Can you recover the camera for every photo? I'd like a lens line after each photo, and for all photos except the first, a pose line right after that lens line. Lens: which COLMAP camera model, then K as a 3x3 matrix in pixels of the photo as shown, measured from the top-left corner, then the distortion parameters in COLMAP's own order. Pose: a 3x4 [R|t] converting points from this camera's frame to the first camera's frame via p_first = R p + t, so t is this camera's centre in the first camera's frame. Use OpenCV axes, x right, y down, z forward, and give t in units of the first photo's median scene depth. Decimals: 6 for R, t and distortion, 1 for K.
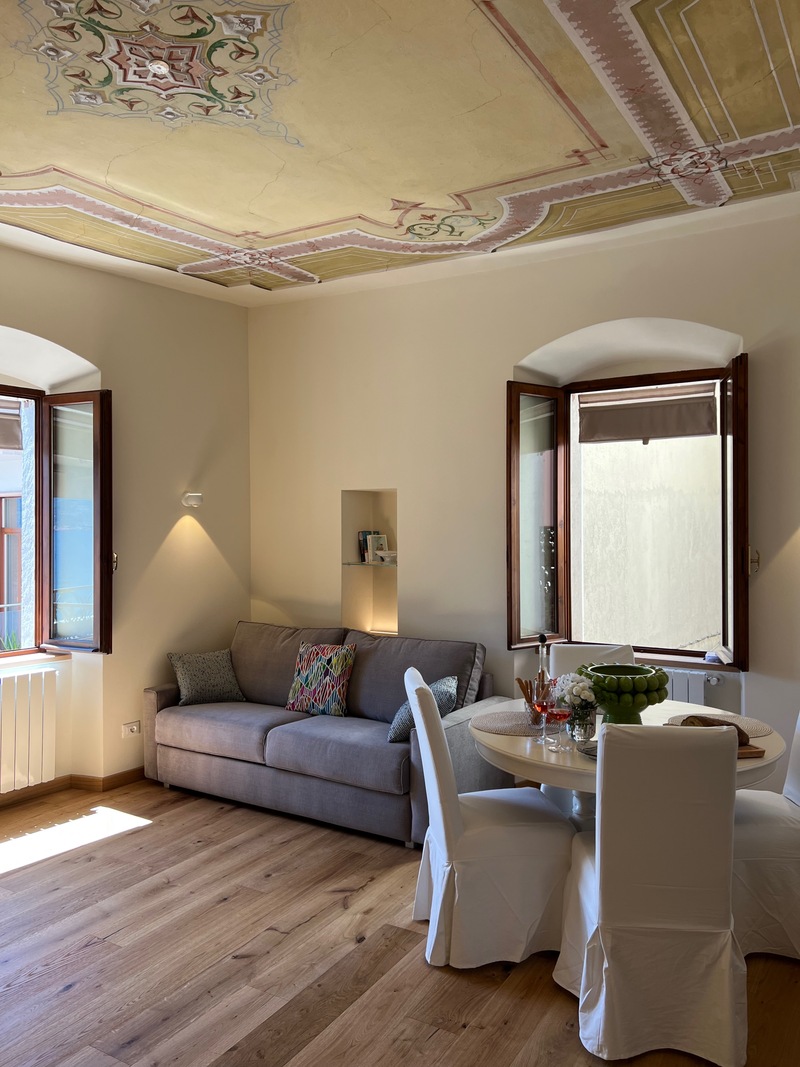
lens RADIAL K [[798.9, 0, 401.8], [0, 798.9, 522.9], [0, 0, 1]] dist [0.048391, -0.057043]
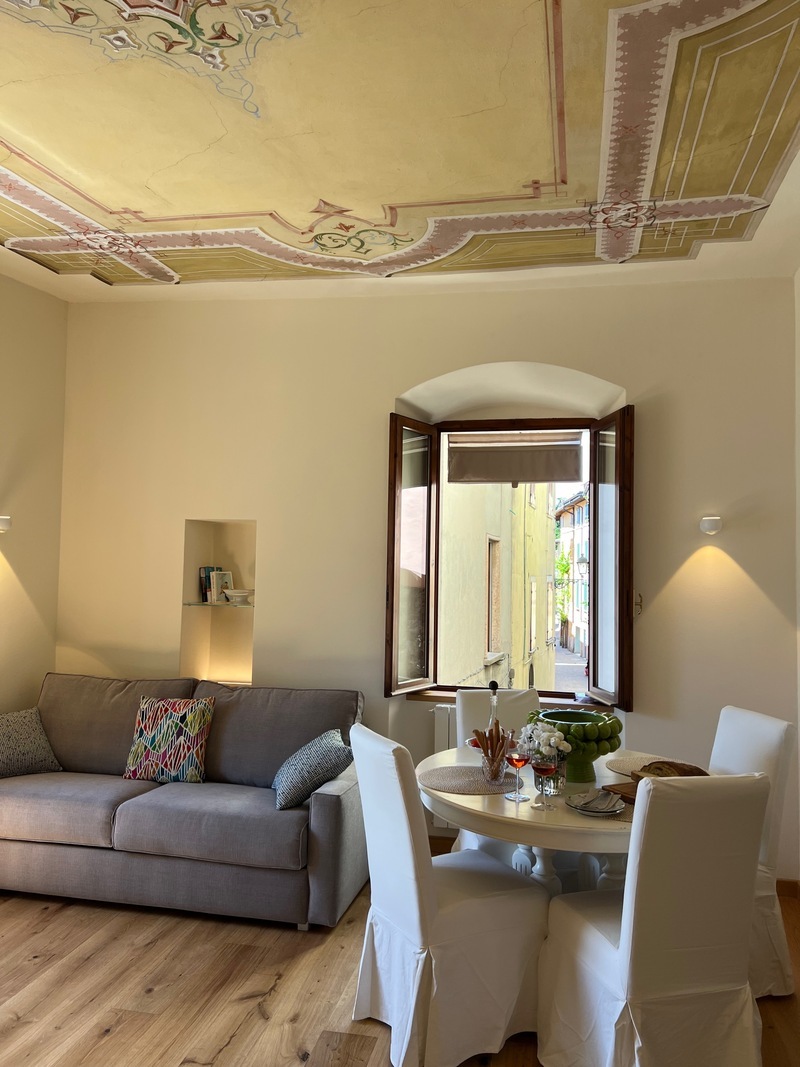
lens RADIAL K [[798.9, 0, 400.5], [0, 798.9, 528.1], [0, 0, 1]] dist [0.048391, -0.057043]
pose [[0.940750, 0.039136, 0.336834, -0.193913], [-0.023758, 0.998484, -0.049657, 0.007799], [-0.338267, 0.038712, 0.940254, 0.119051]]
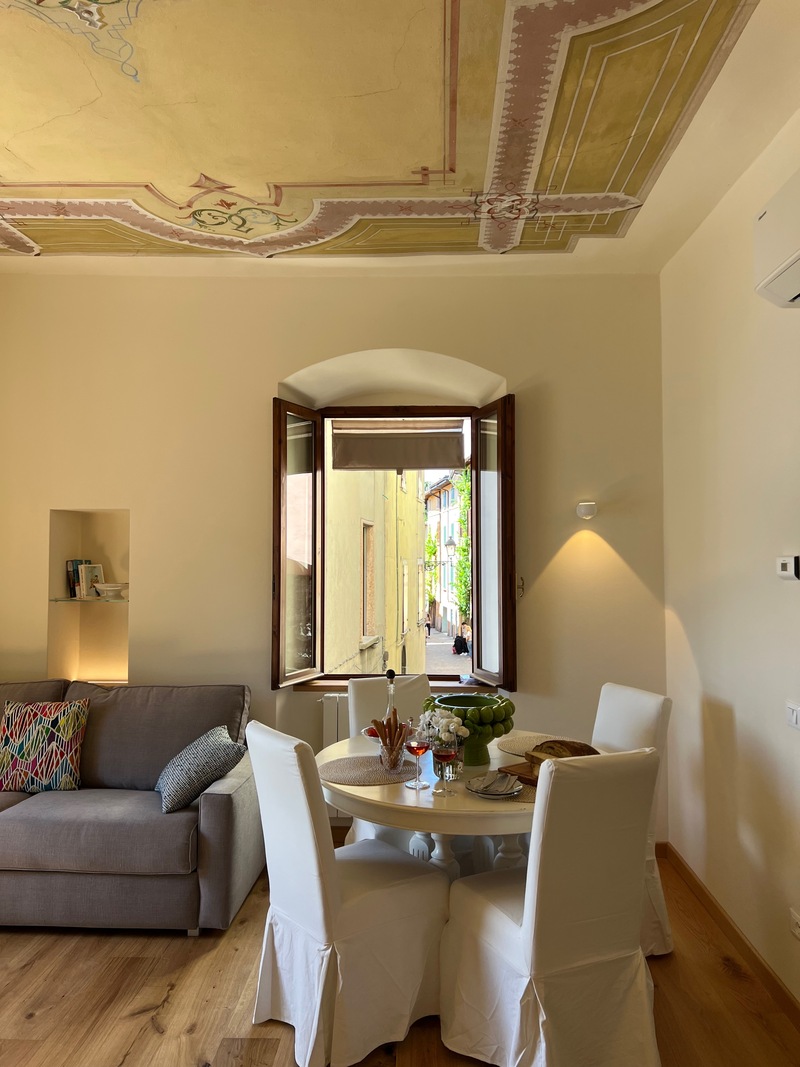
lens RADIAL K [[798.9, 0, 400.3], [0, 798.9, 524.2], [0, 0, 1]] dist [0.048391, -0.057043]
pose [[0.873220, 0.021203, 0.486864, -0.212164], [-0.003785, 0.999318, -0.036732, 0.002777], [-0.487311, 0.030232, 0.872705, 0.138092]]
